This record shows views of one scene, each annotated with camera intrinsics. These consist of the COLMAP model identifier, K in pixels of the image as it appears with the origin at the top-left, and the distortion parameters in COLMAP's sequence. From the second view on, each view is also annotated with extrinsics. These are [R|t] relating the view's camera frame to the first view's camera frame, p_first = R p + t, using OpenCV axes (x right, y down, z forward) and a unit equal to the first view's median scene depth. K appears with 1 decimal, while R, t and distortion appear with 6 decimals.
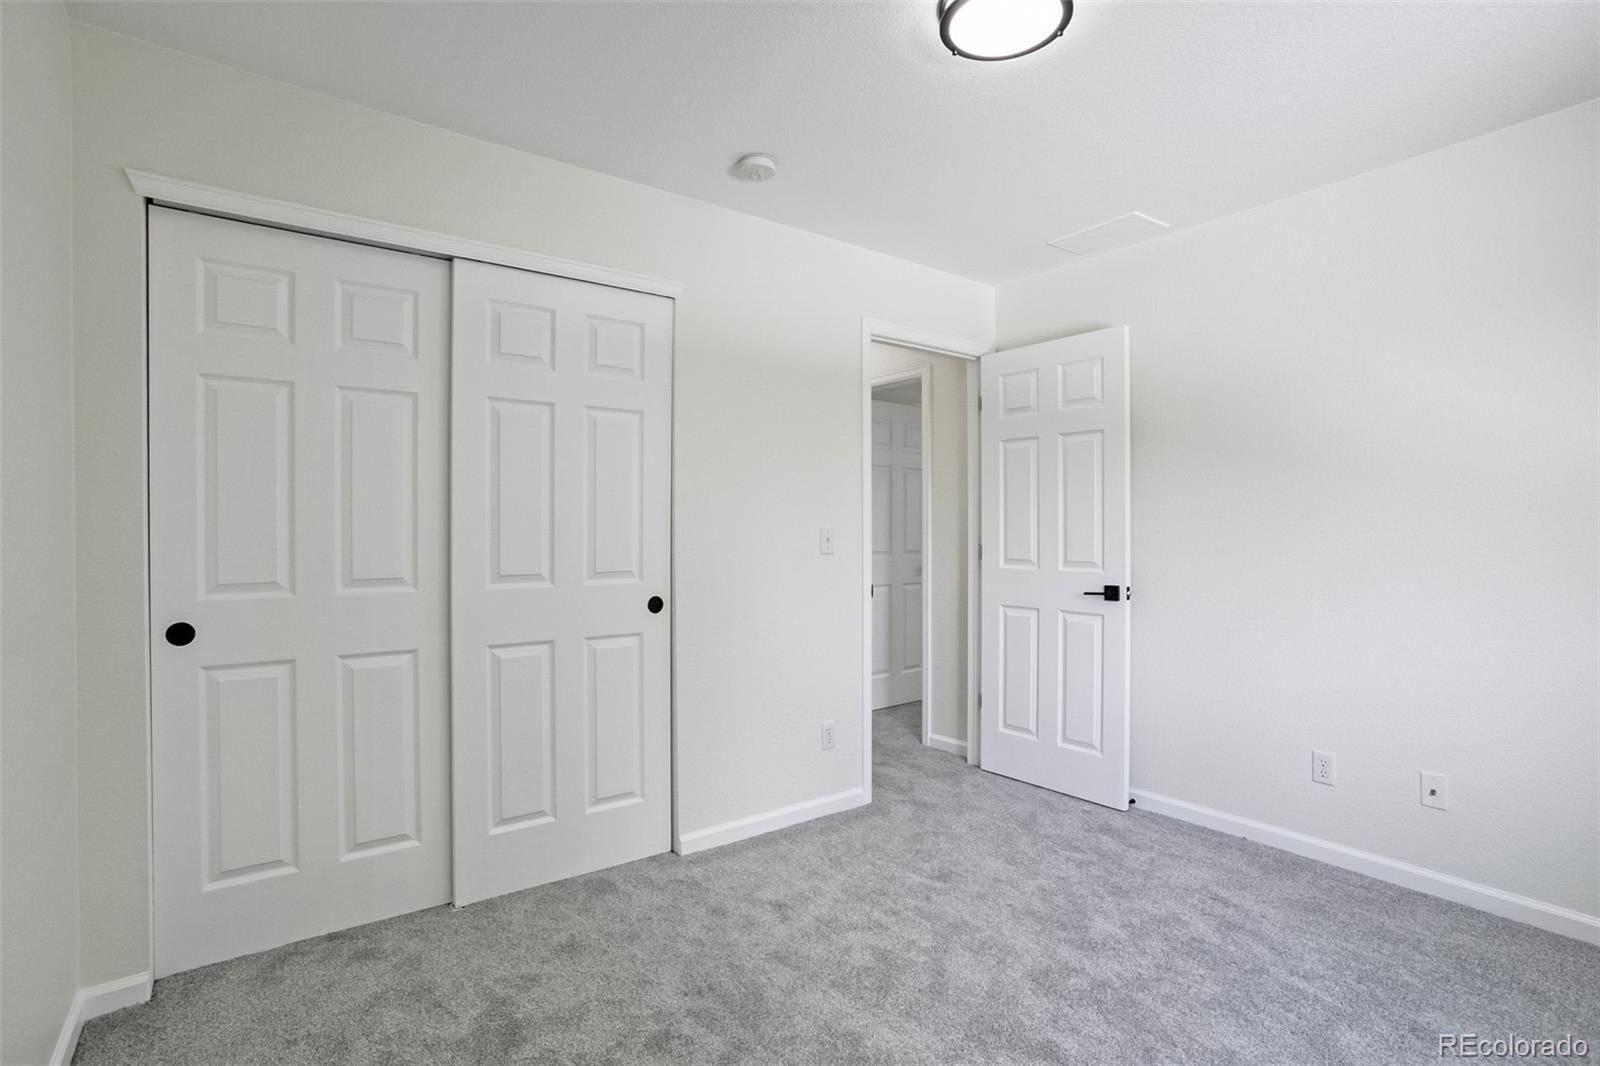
lens RADIAL K [[770.5, 0, 808.8], [0, 770.5, 531.0], [0, 0, 1]] dist [-0.056419, 0.028590]
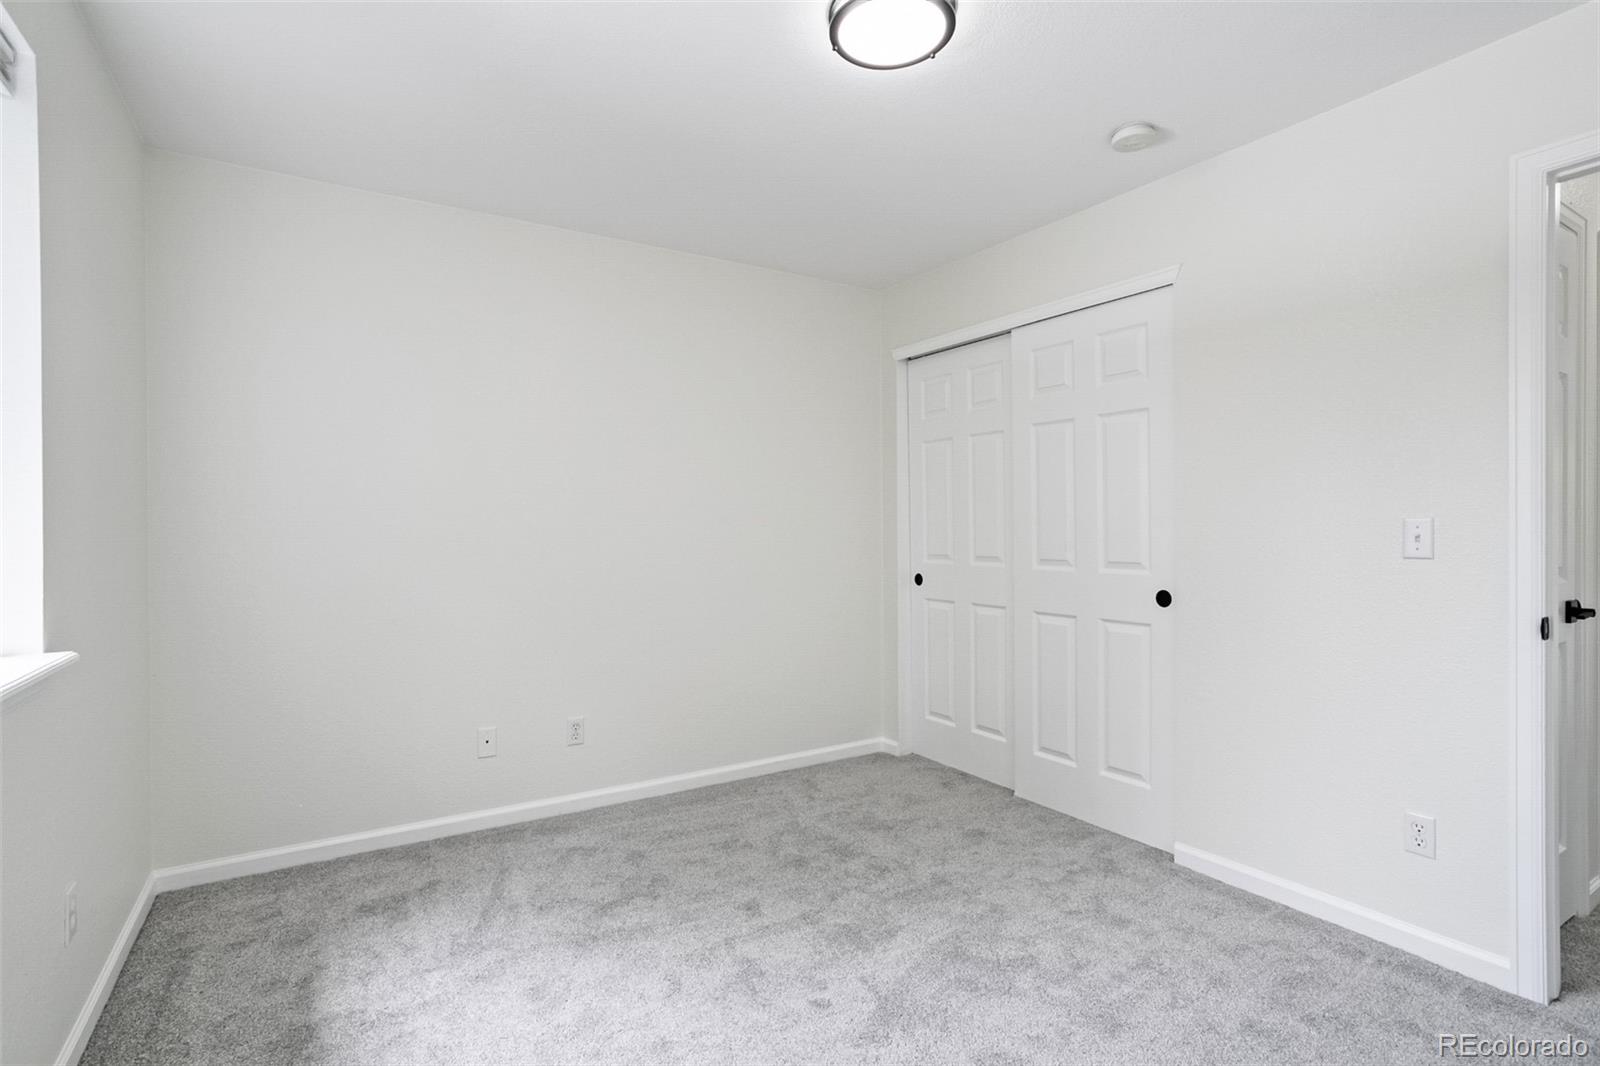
lens RADIAL K [[770.5, 0, 791.9], [0, 770.5, 536.3], [0, 0, 1]] dist [-0.056419, 0.028590]
pose [[-0.084156, 0.009930, -0.996403, 0.985553], [0.000631, 0.999951, 0.009912, 0.006317], [0.996452, 0.000205, -0.084159, 0.724013]]
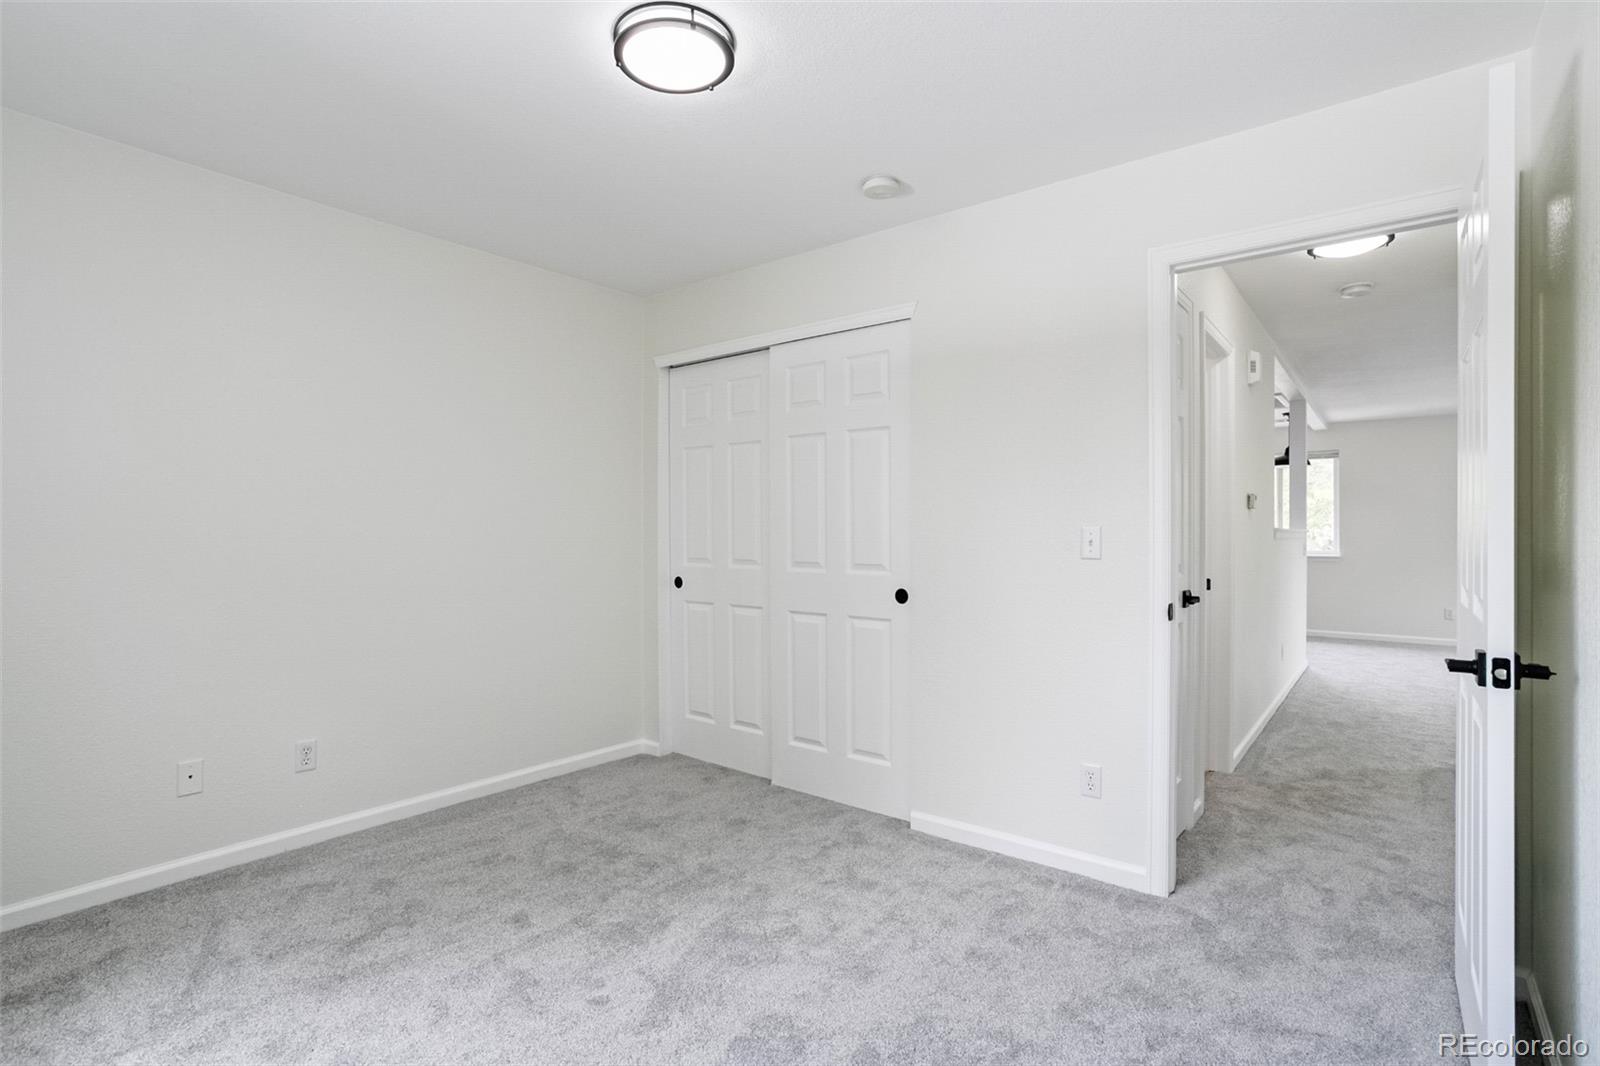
lens RADIAL K [[770.5, 0, 796.0], [0, 770.5, 537.3], [0, 0, 1]] dist [-0.056419, 0.028590]
pose [[0.242450, 0.006860, -0.970140, 1.023871], [-0.005318, 0.999969, 0.005742, 0.005487], [0.970149, 0.003767, 0.242479, 0.693602]]
